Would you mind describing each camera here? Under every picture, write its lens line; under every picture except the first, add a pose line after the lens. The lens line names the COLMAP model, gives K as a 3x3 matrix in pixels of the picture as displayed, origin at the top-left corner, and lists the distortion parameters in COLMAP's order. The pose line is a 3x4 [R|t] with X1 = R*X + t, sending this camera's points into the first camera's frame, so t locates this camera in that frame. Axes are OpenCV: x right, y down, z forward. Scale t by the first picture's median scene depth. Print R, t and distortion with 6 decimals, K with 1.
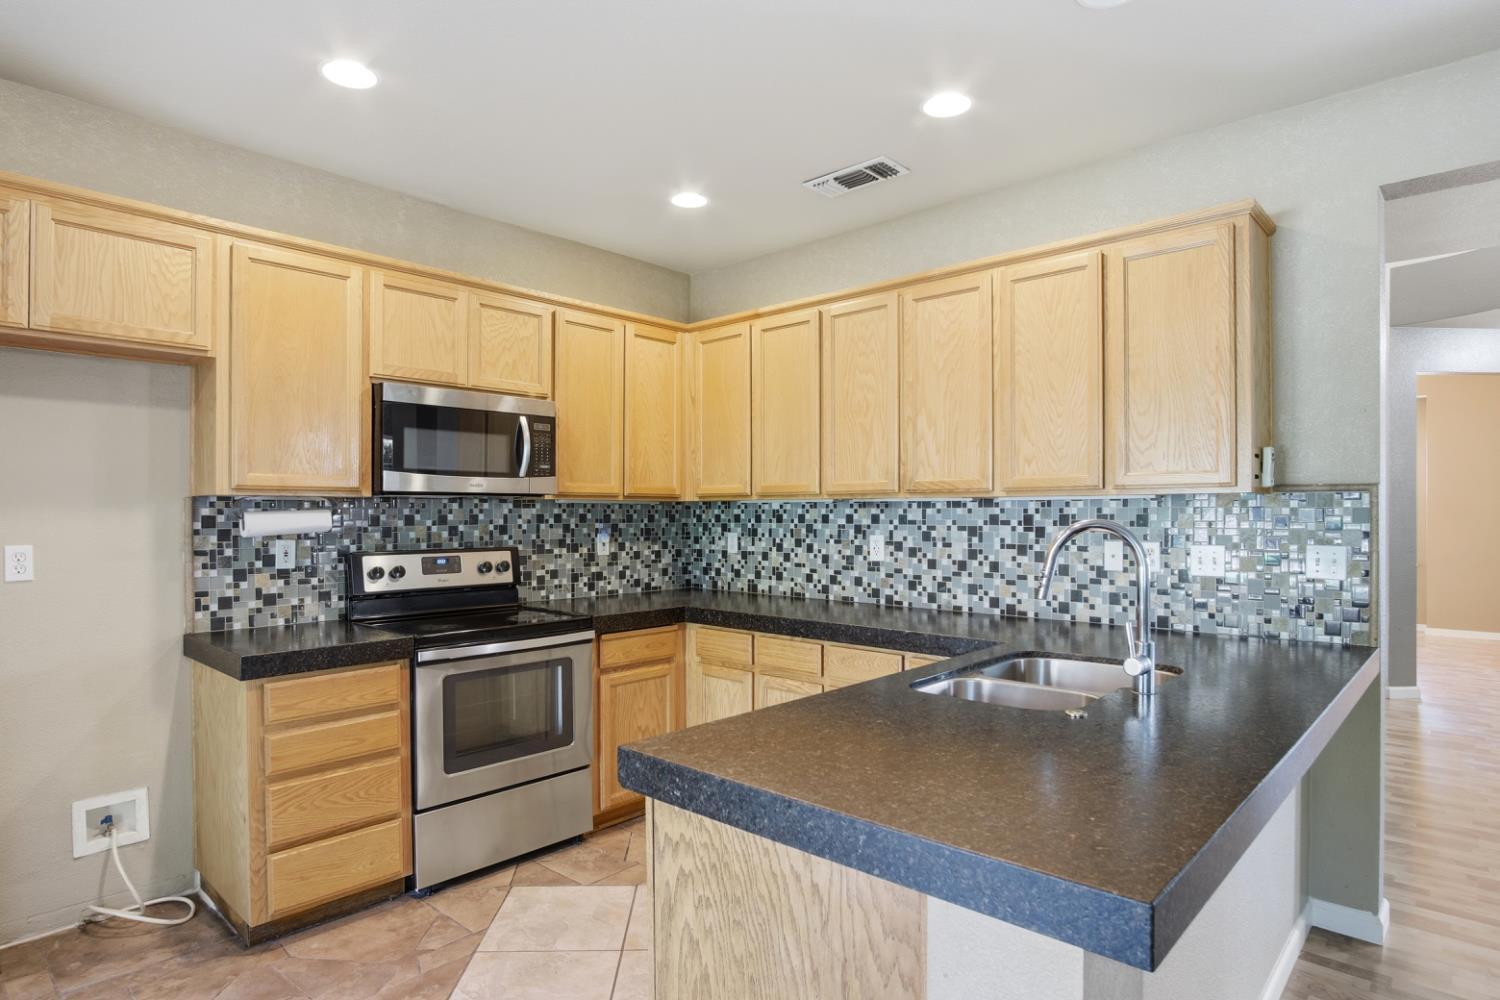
lens RADIAL K [[821.5, 0, 756.9], [0, 821.5, 514.2], [0, 0, 1]] dist [-0.041238, 0.015310]
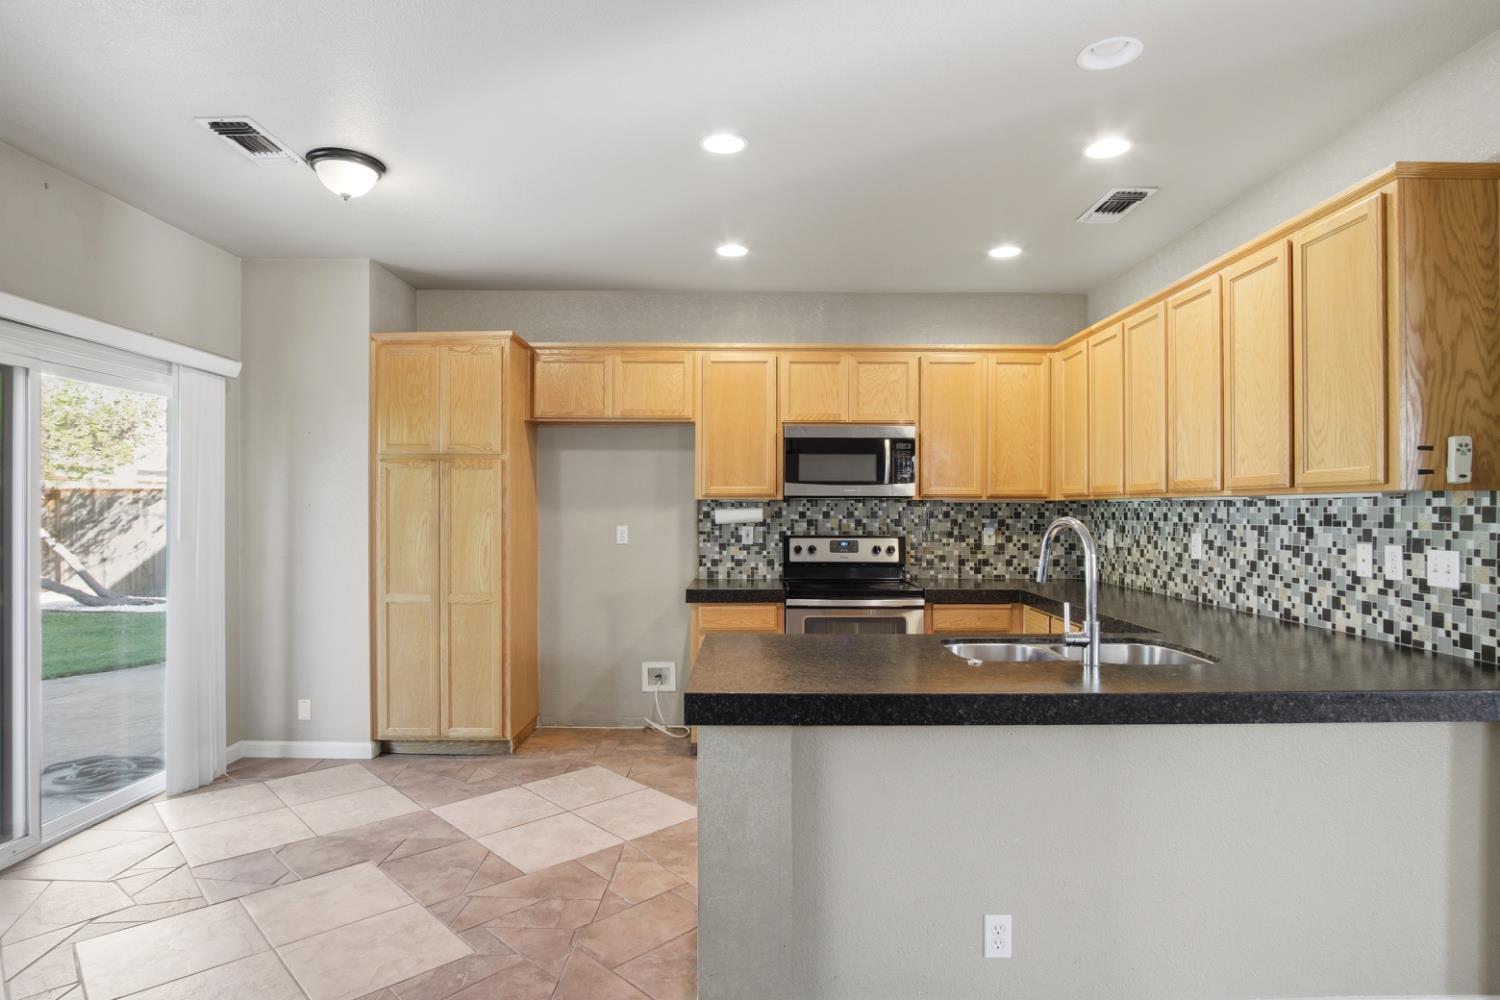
lens RADIAL K [[826.5, 0, 750.7], [0, 826.5, 509.6], [0, 0, 1]] dist [-0.021982, 0.001449]
pose [[0.675047, 0.003040, -0.737768, 0.595999], [-0.004068, 0.999992, 0.000399, -0.002235], [0.737763, 0.002731, 0.675054, -0.101593]]
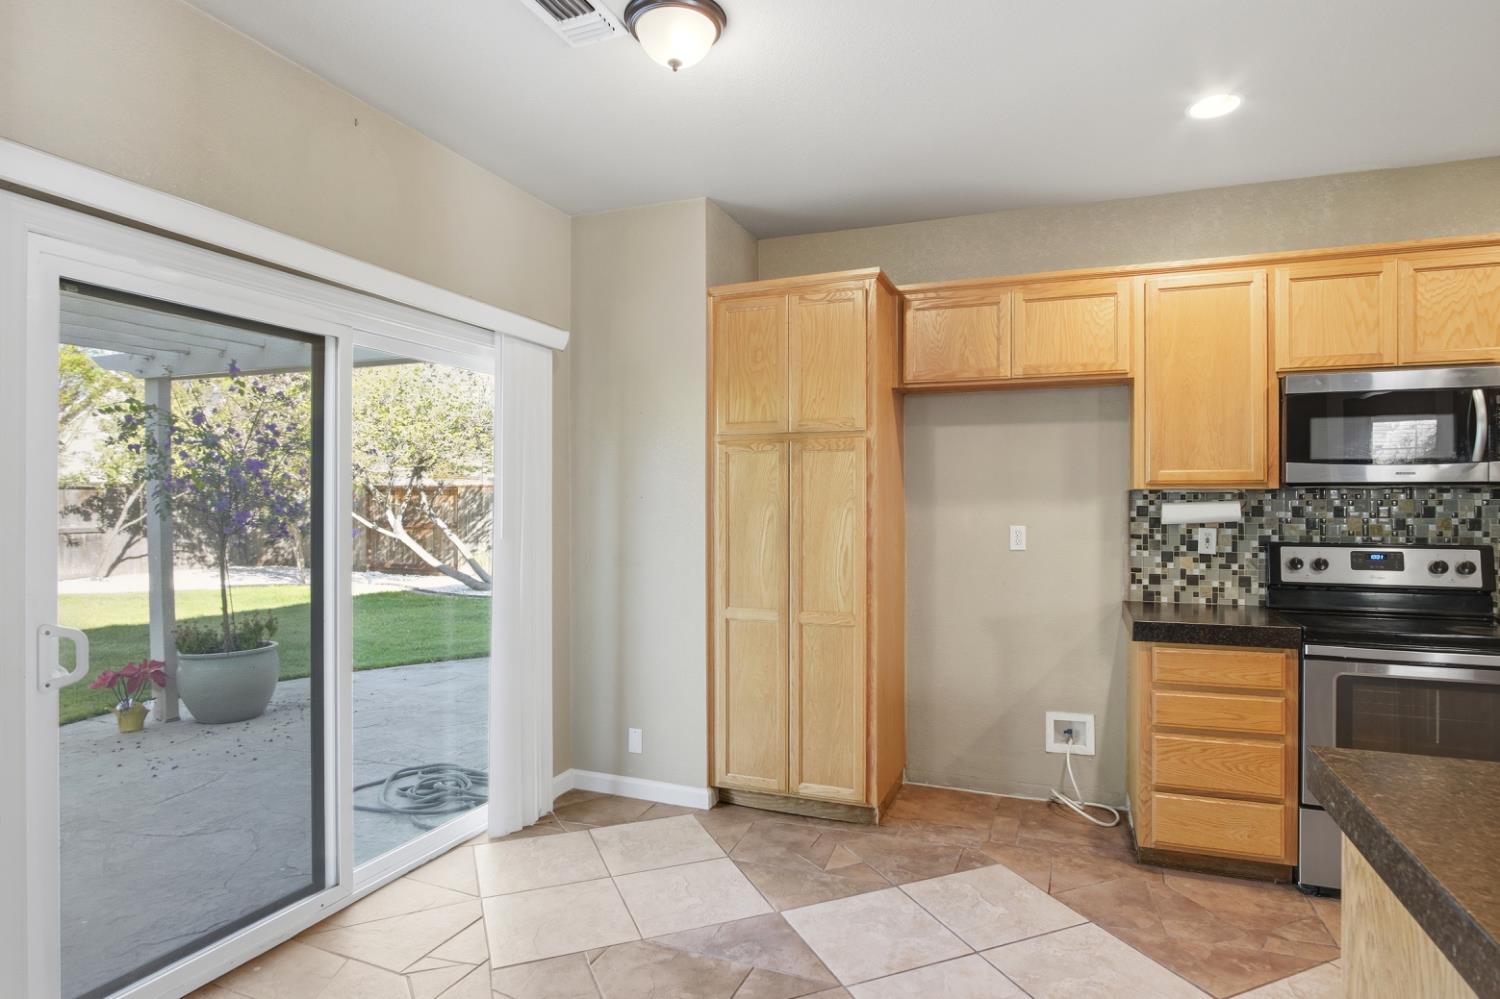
lens RADIAL K [[816.0, 0, 750.0], [0, 816.0, 499.5], [0, 0, 1]] dist [-0.039419, 0.014424]
pose [[0.352178, -0.001869, -0.935931, 0.221241], [-0.003960, 0.999986, -0.003487, -0.001168], [0.935925, 0.004934, 0.352165, 0.017298]]
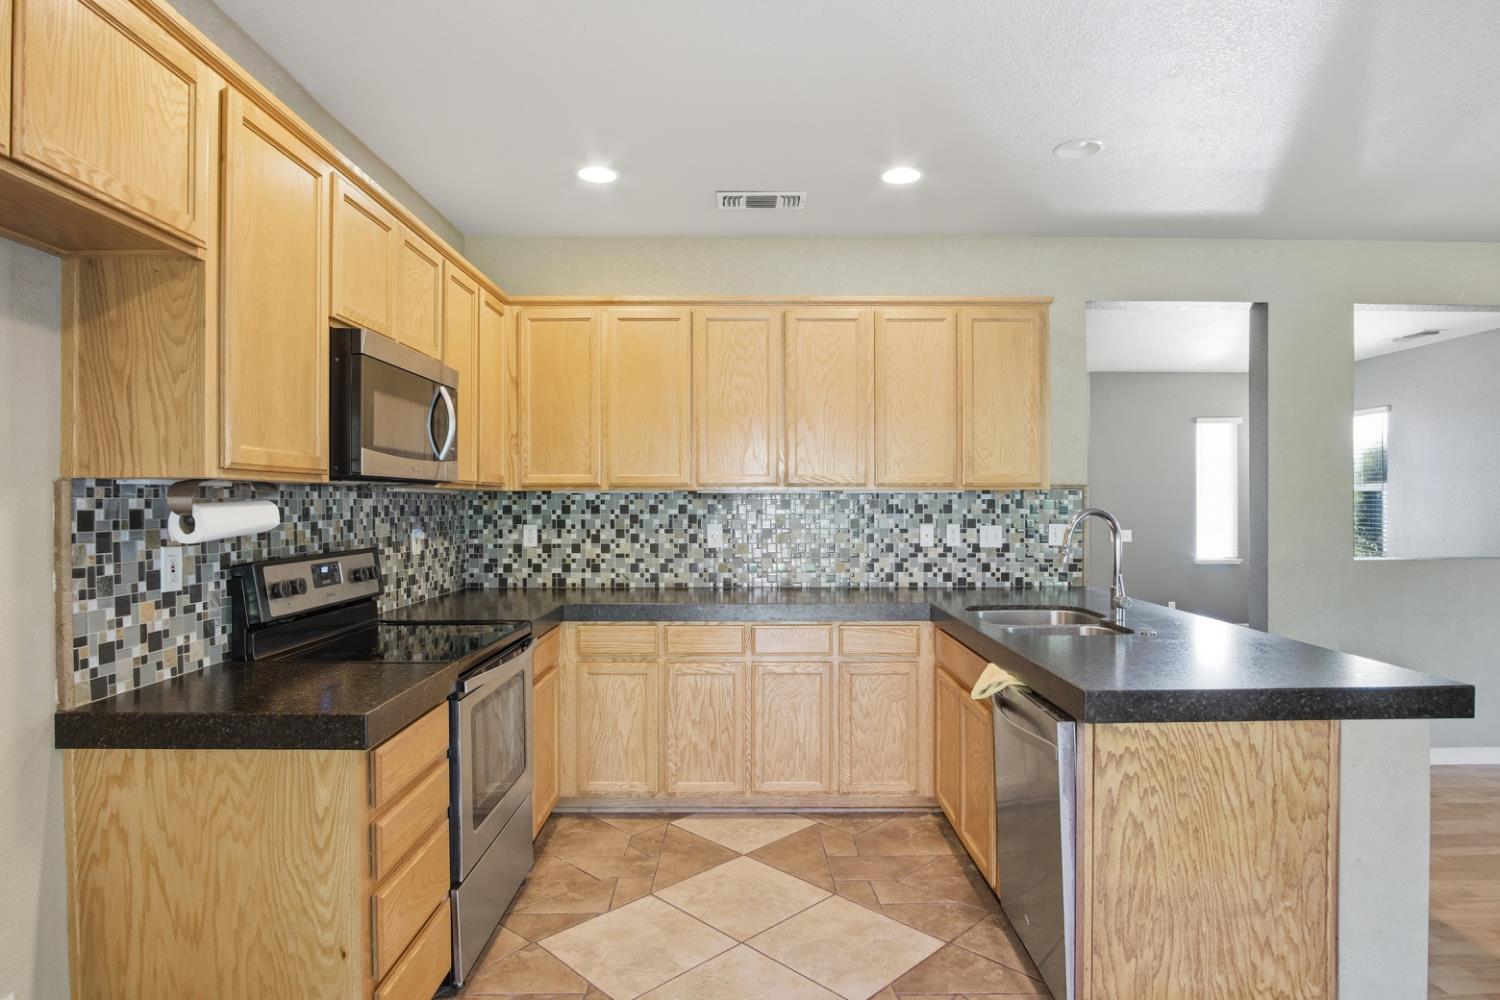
lens RADIAL K [[816.0, 0, 750.0], [0, 816.0, 500.0], [0, 0, 1]] dist [-0.039419, 0.014424]
pose [[0.735130, 0.000969, 0.677926, -0.629638], [0.002310, 0.999990, -0.003934, -0.002167], [-0.677923, 0.004458, 0.735120, 0.199120]]
